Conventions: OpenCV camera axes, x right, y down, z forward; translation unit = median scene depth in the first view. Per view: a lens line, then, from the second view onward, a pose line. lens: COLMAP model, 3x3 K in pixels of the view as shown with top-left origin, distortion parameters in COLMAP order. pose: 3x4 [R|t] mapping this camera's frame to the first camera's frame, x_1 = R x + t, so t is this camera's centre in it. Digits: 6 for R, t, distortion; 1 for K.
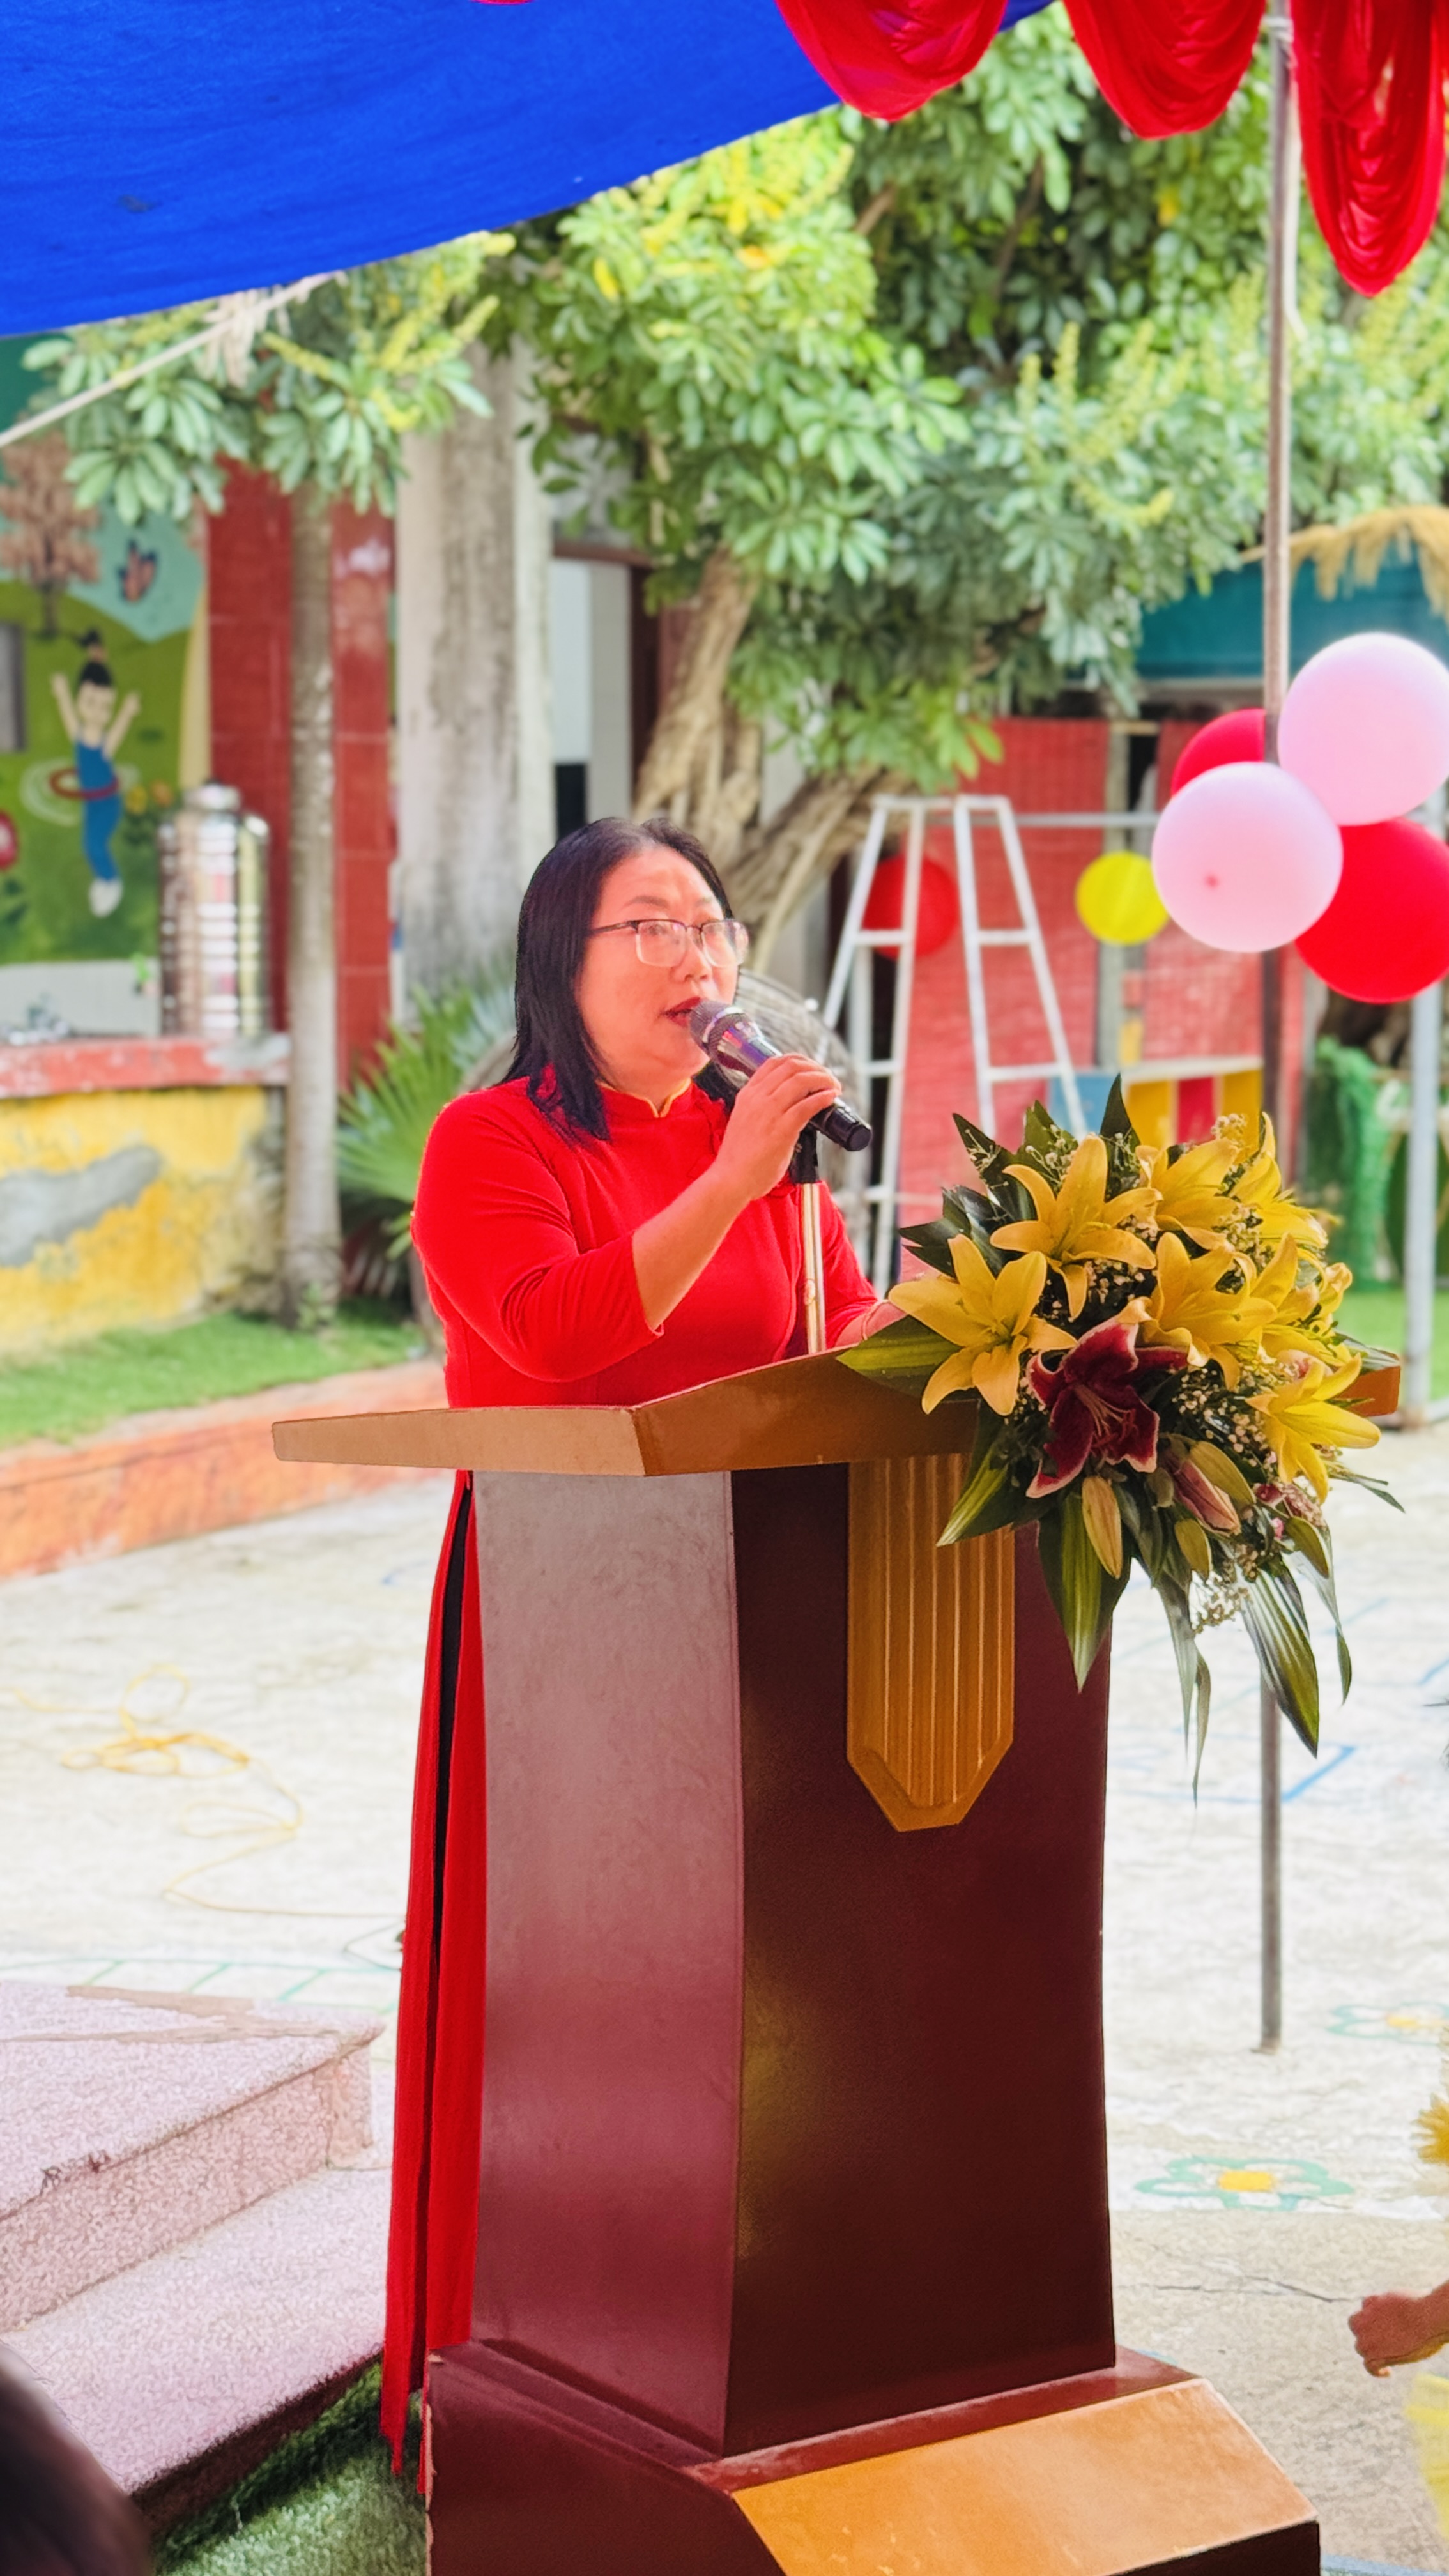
lens RADIAL K [[4507.1, 0, 724.2], [0, 4507.1, 1286.7], [0, 0, 1]] dist [0.120243, 0.000000]
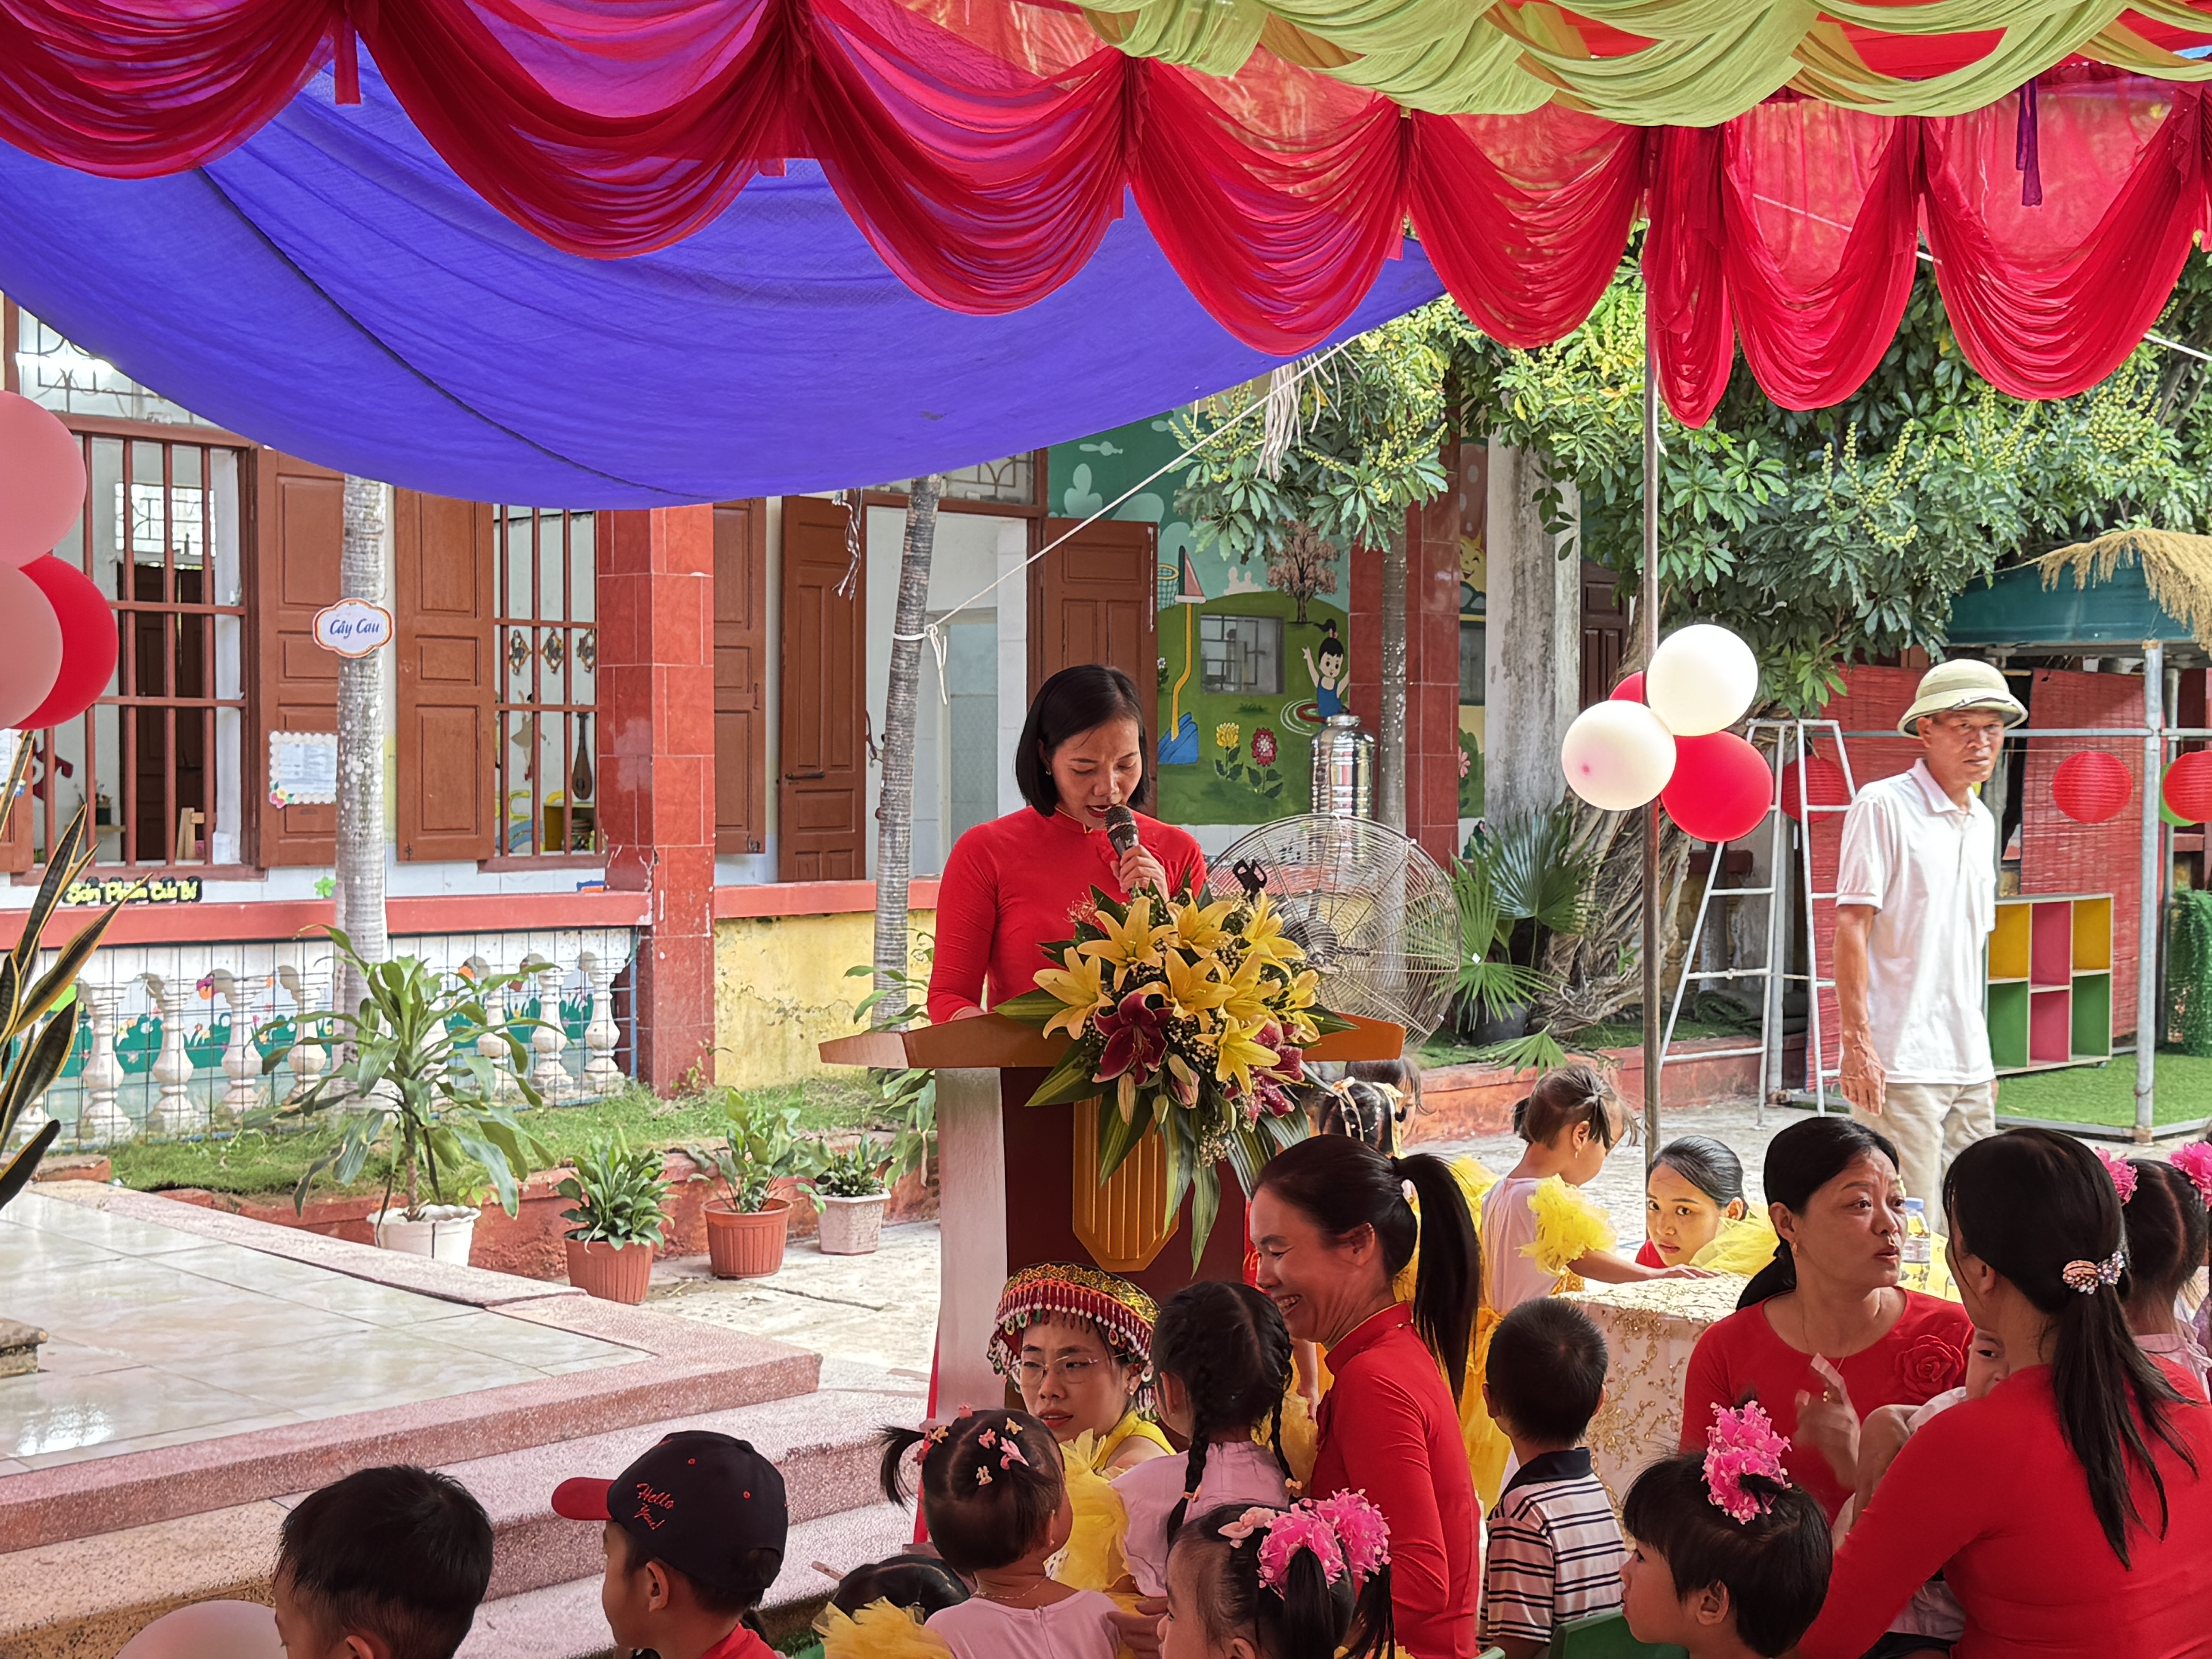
lens RADIAL K [[3009.1, 0, 1104.8], [0, 3009.1, 832.7], [0, 0, 1]] dist [0.088896, 0.000000]
pose [[0.950453, 0.009608, -0.310719, 0.156961], [-0.031543, 0.997344, -0.065647, 0.008059], [0.309263, 0.072196, 0.948232, -0.071393]]
